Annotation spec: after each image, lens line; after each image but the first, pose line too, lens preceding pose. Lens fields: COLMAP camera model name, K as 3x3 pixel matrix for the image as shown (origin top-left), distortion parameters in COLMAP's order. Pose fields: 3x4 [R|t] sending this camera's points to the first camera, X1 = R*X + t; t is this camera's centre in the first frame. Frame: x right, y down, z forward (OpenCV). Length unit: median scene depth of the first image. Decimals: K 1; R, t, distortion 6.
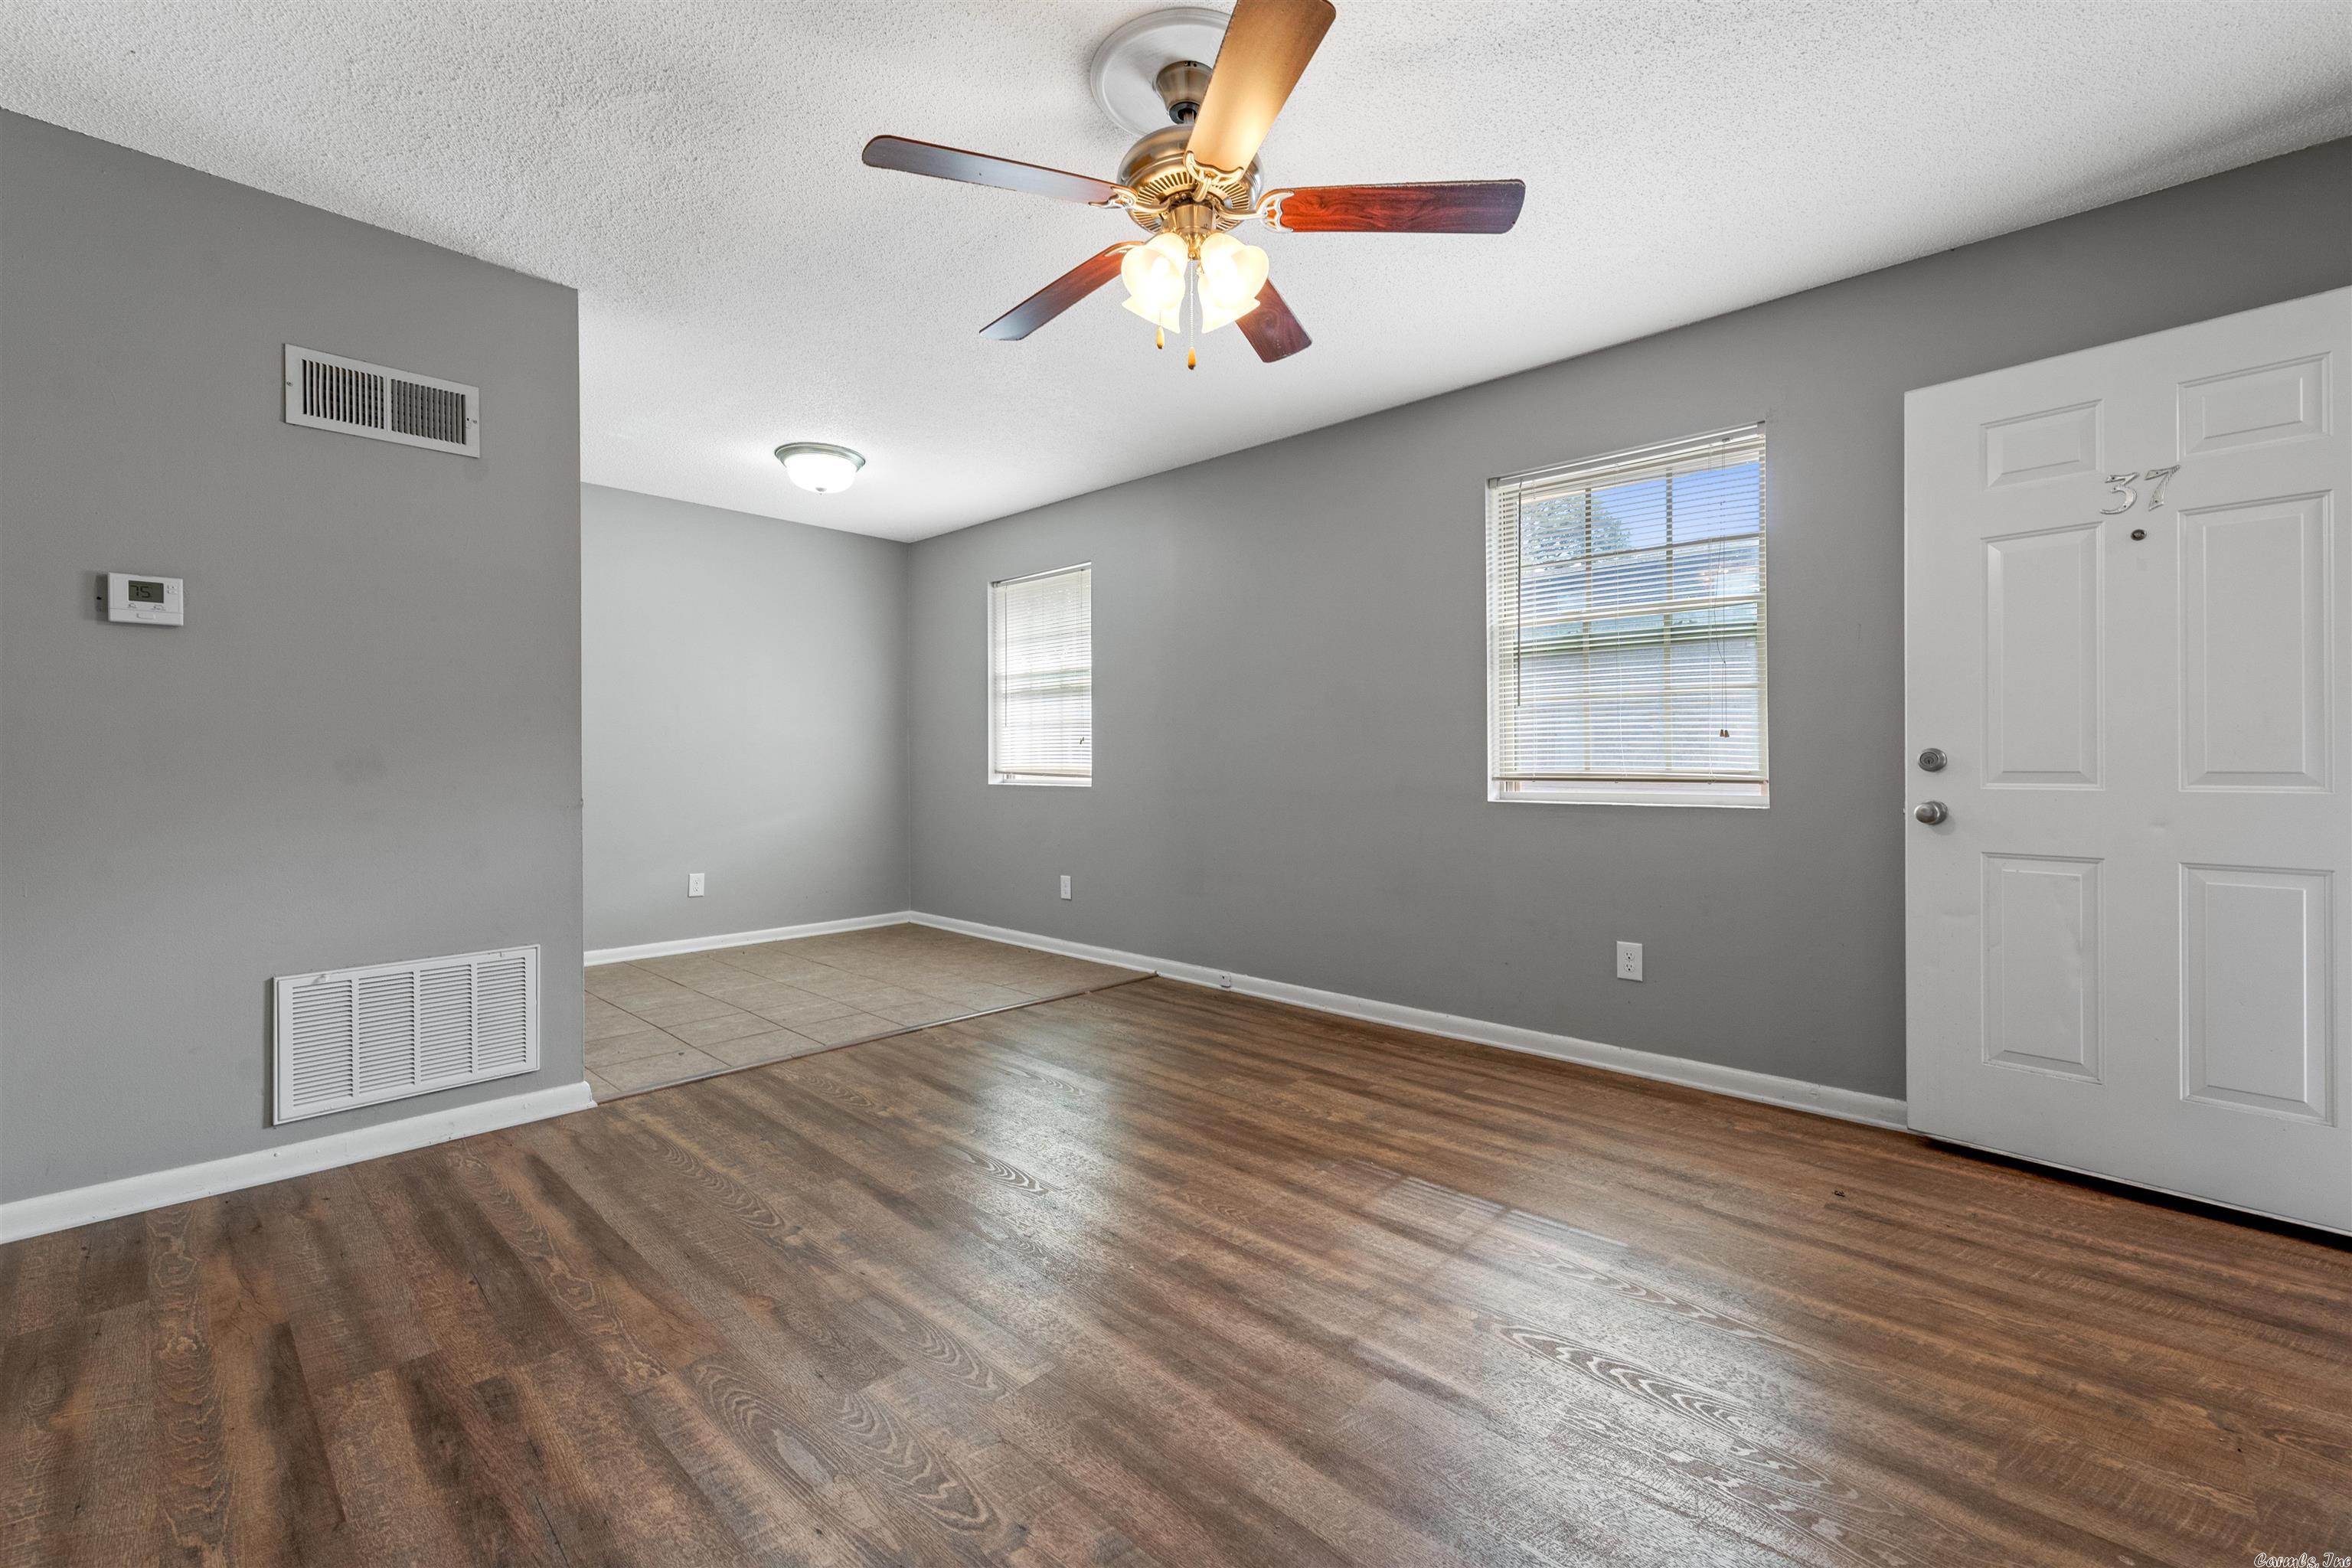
lens RADIAL K [[951.7, 0, 1168.2], [0, 951.7, 767.8], [0, 0, 1]] dist [0.000941, 0.000033]
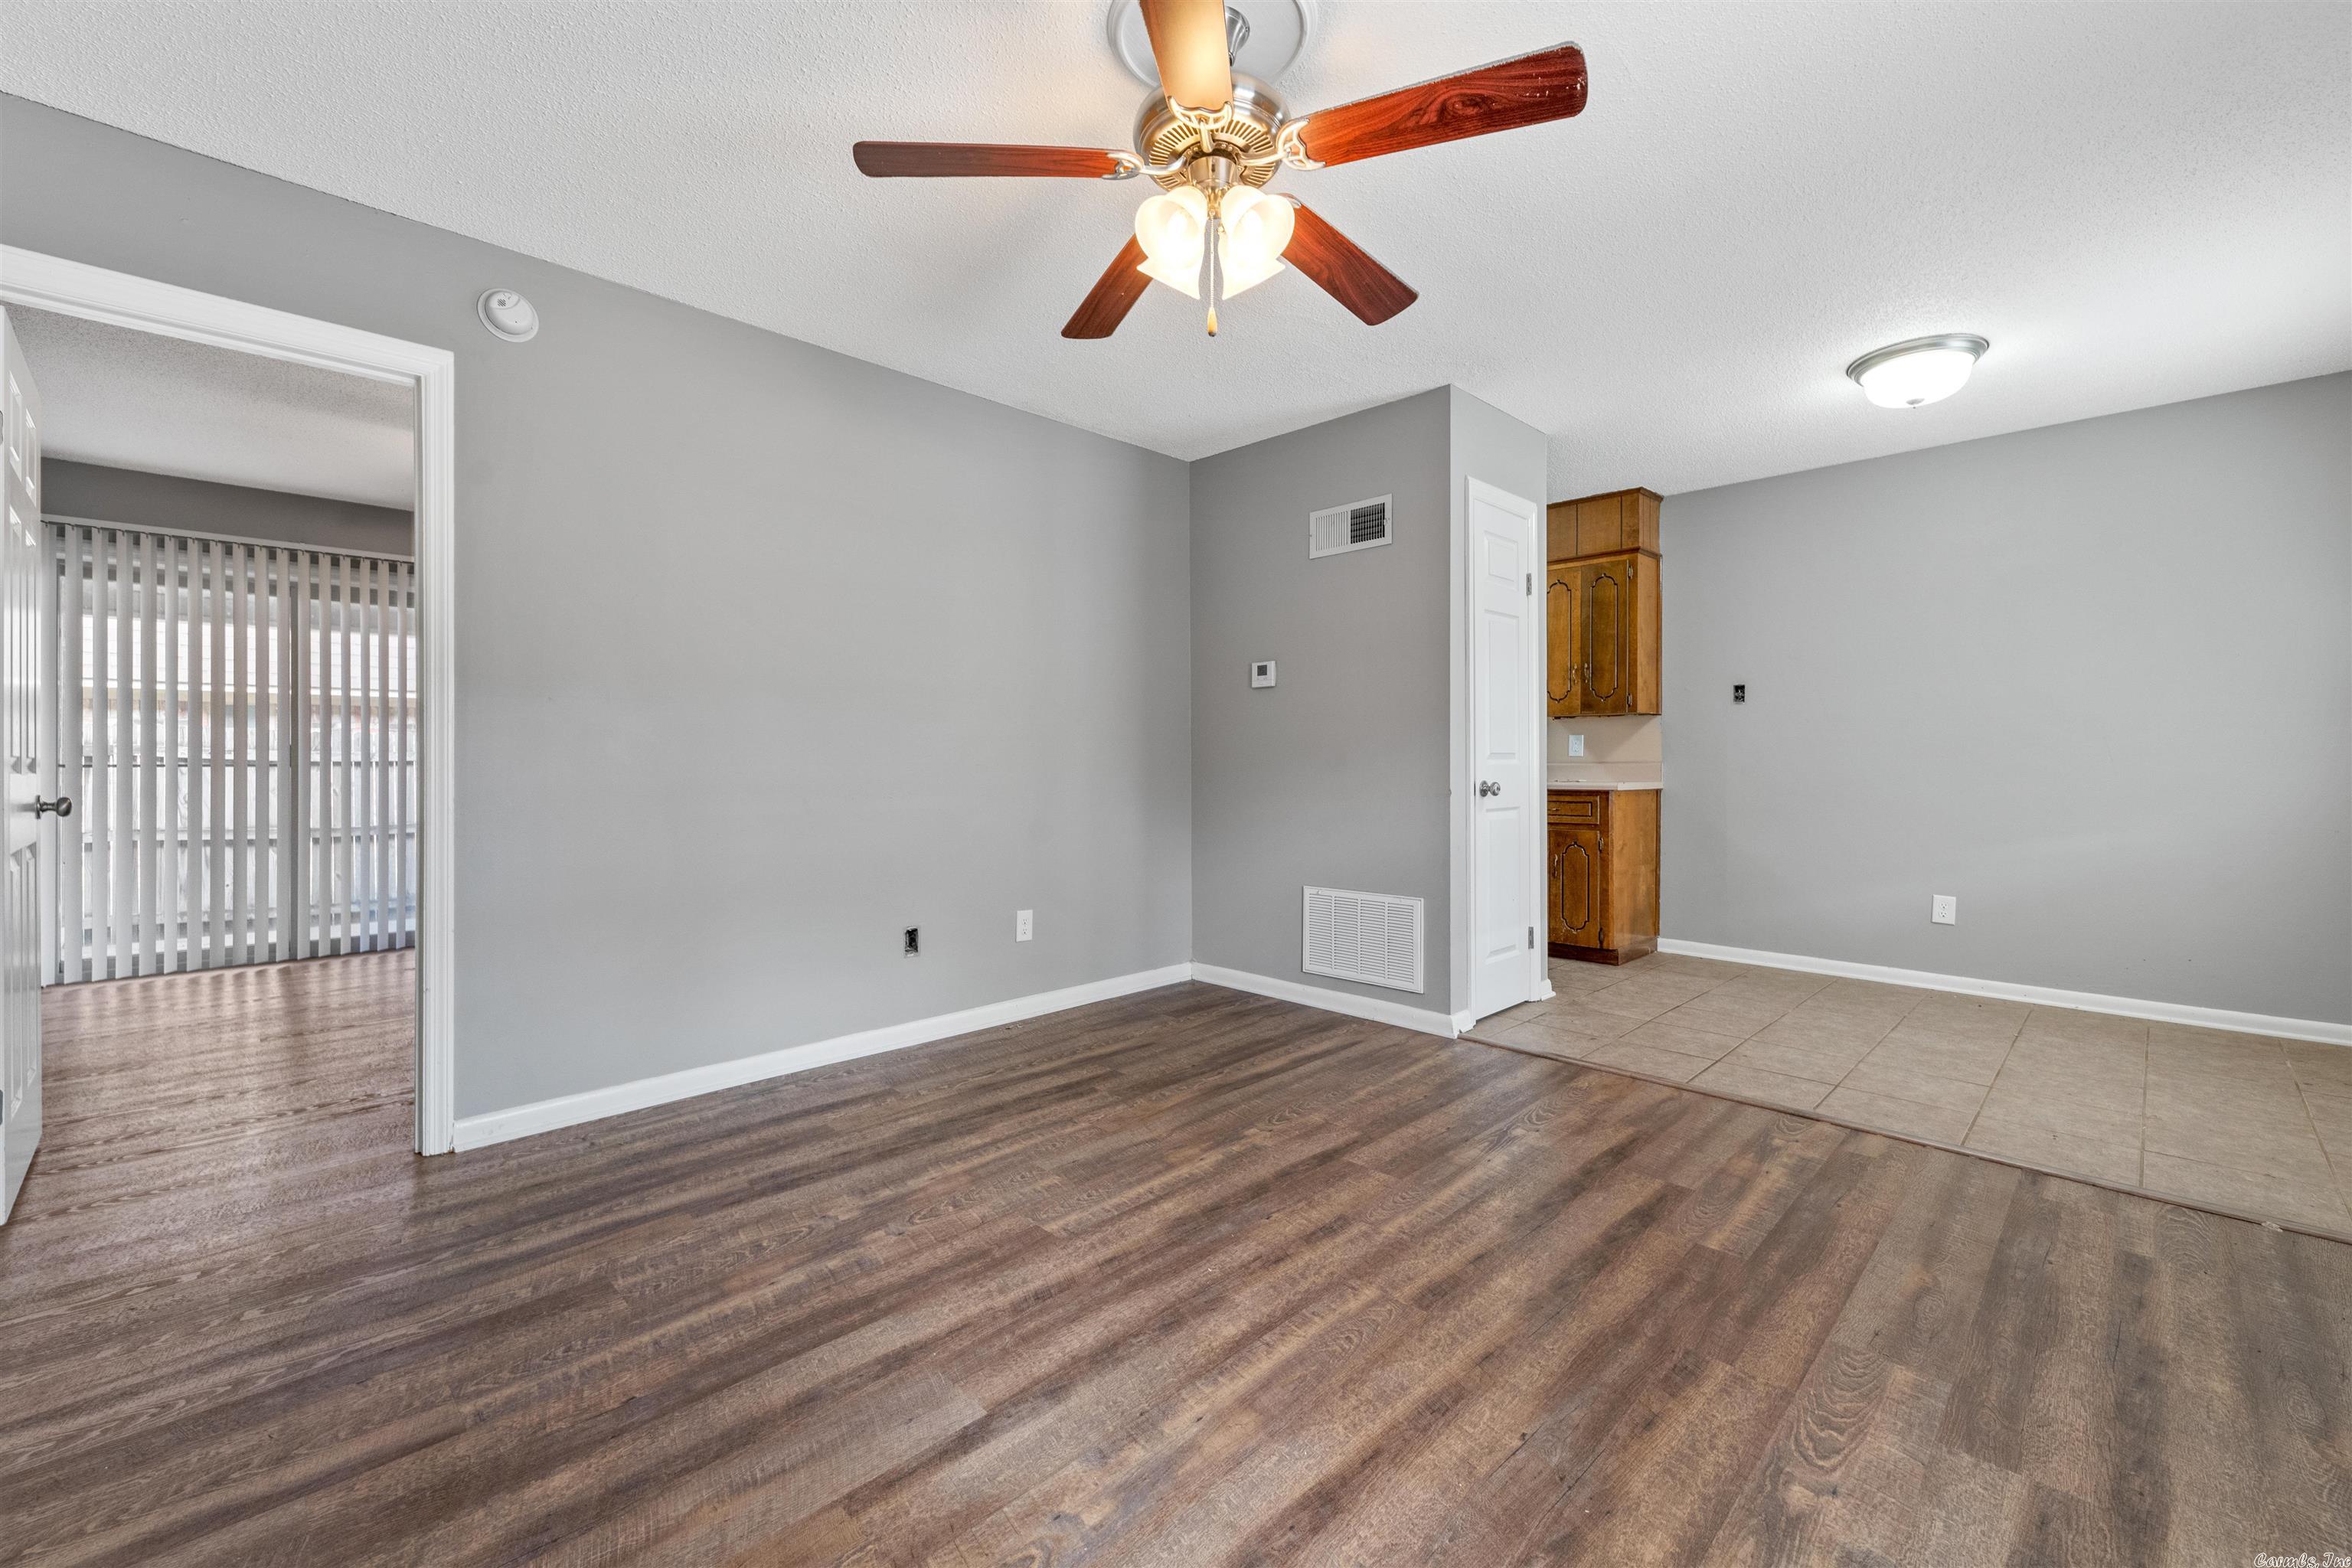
lens RADIAL K [[964.4, 0, 1180.5], [0, 964.4, 769.0], [0, 0, 1]] dist [-0.003025, -0.000641]
pose [[-0.028555, 0.011700, -0.999524, 0.860533], [-0.005823, 0.999913, 0.011871, -0.009145], [0.999575, 0.006159, -0.028484, 0.890289]]
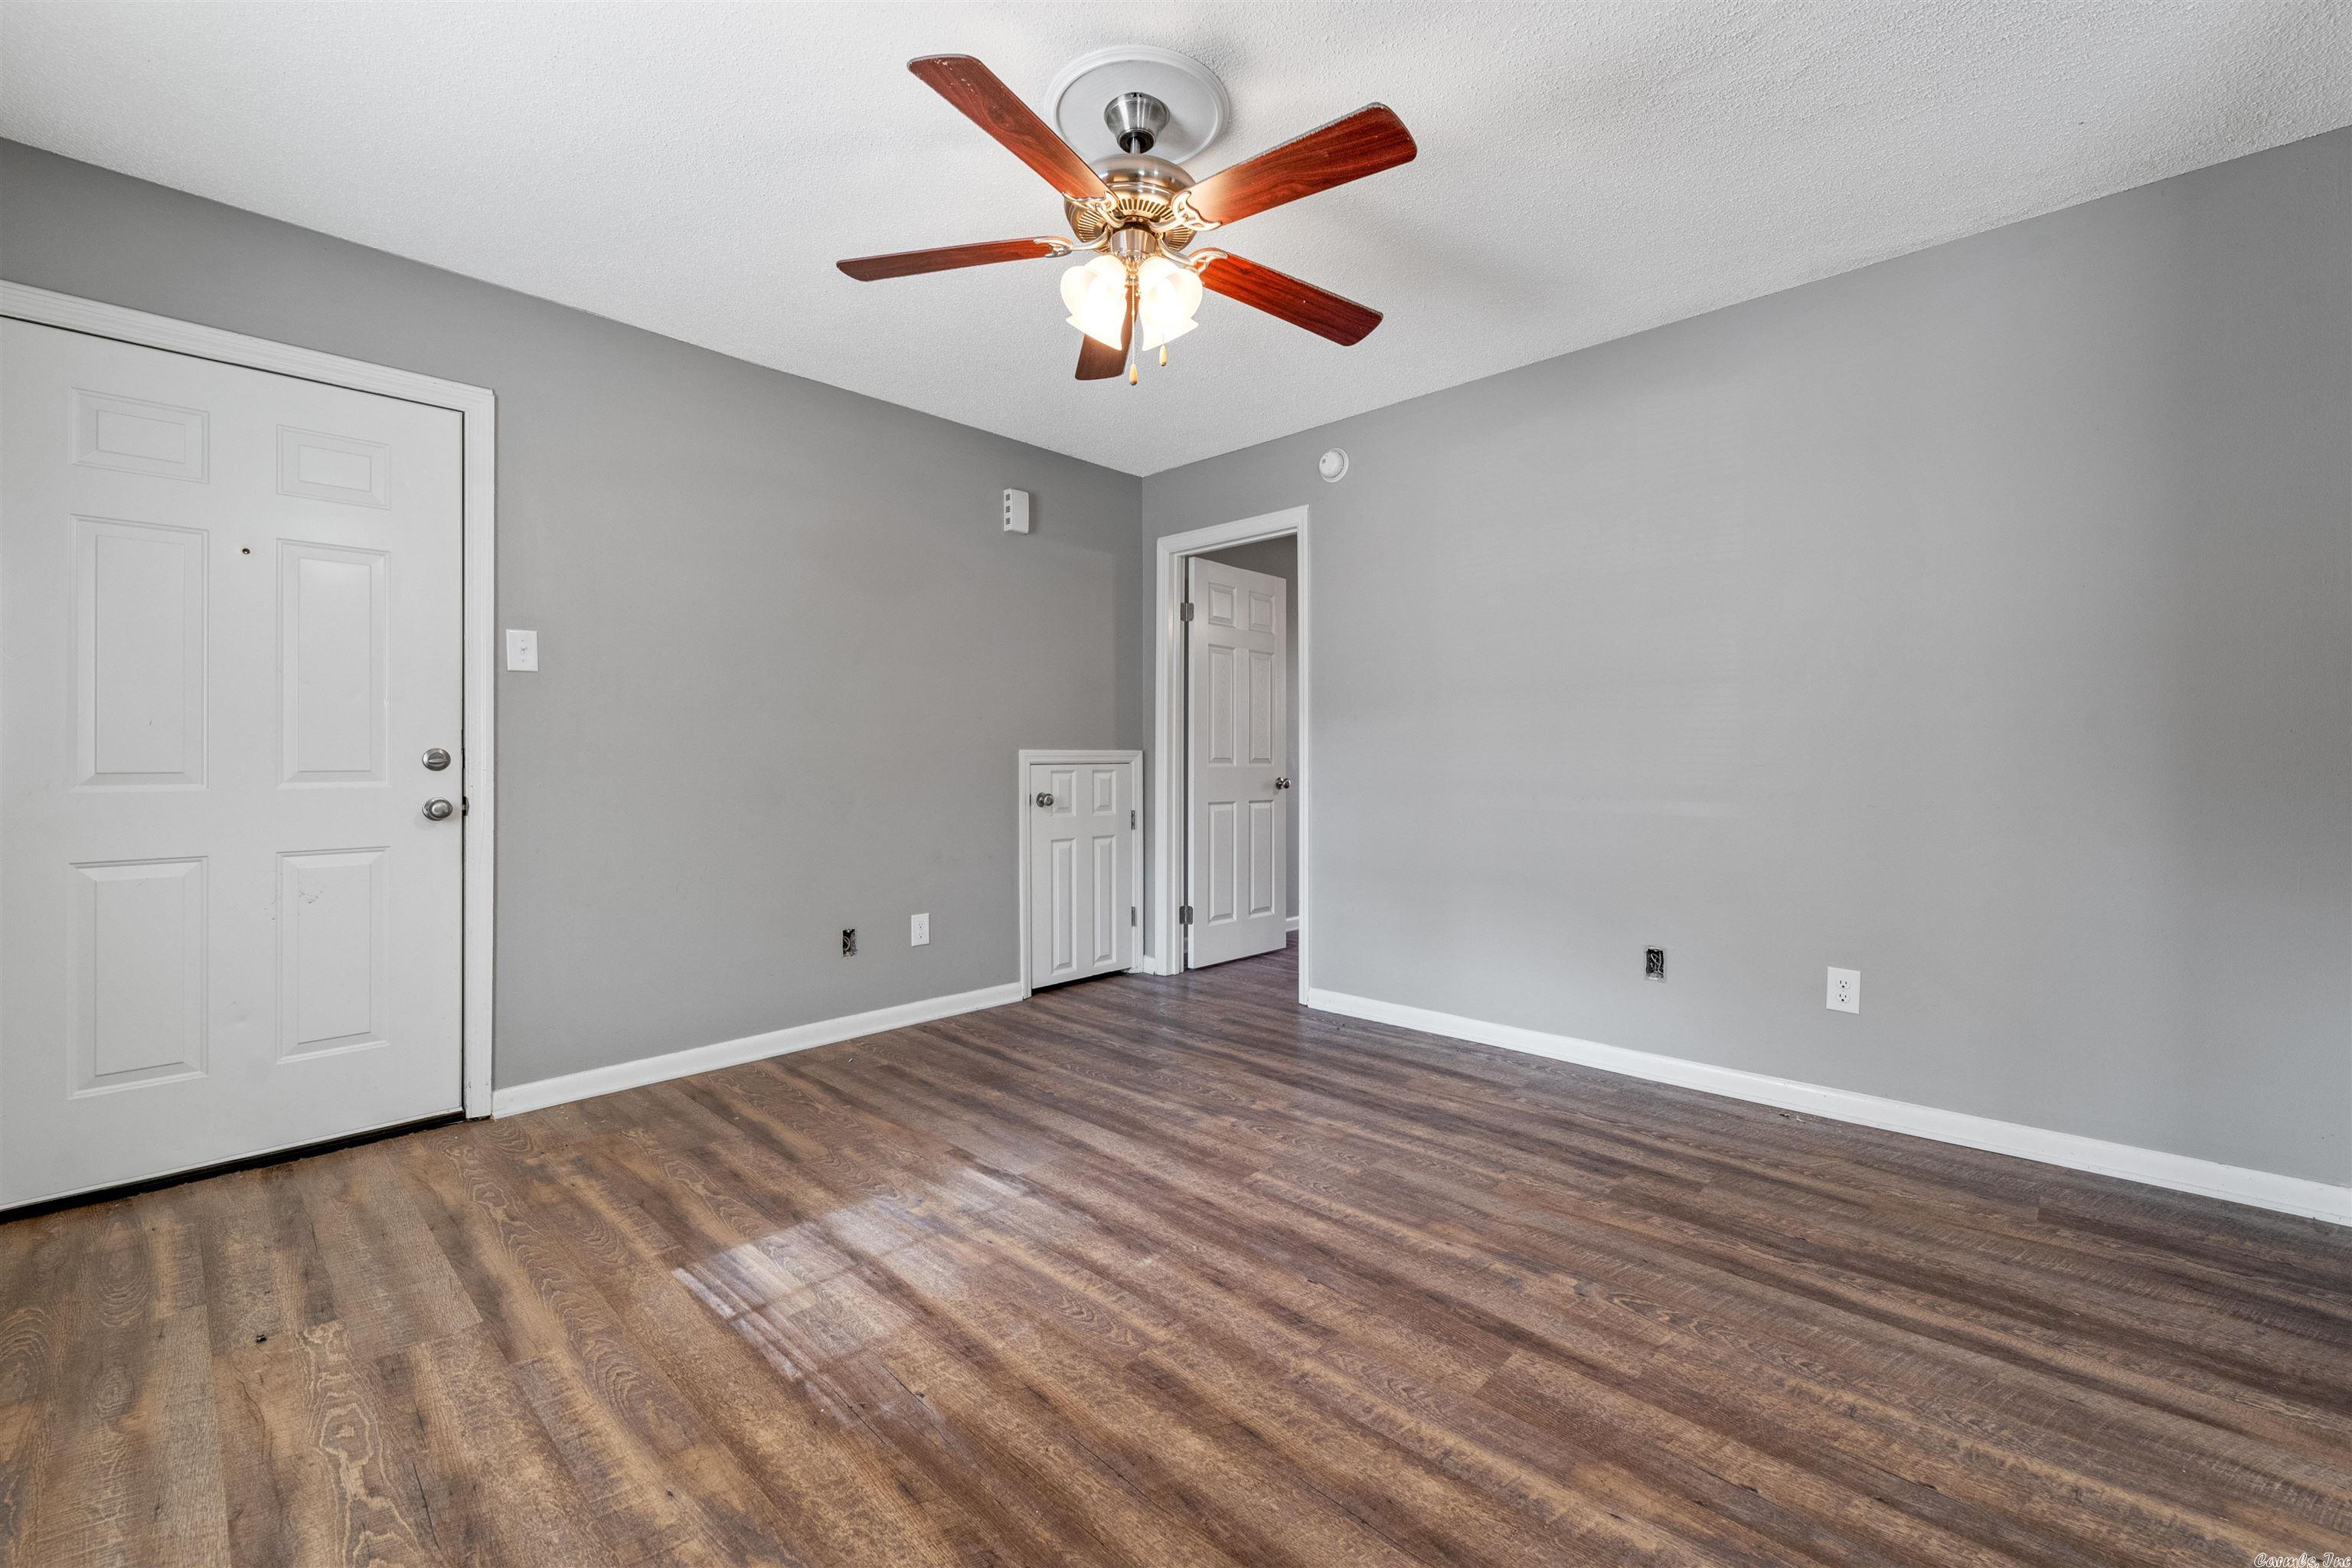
lens RADIAL K [[981.3, 0, 1159.9], [0, 981.3, 735.8], [0, 0, 1]] dist [0.002860, -0.004918]
pose [[-0.999747, 0.003833, 0.022170, -0.023661], [0.003438, 0.999836, -0.017802, -0.012240], [-0.022235, -0.017721, -0.999596, 1.863092]]
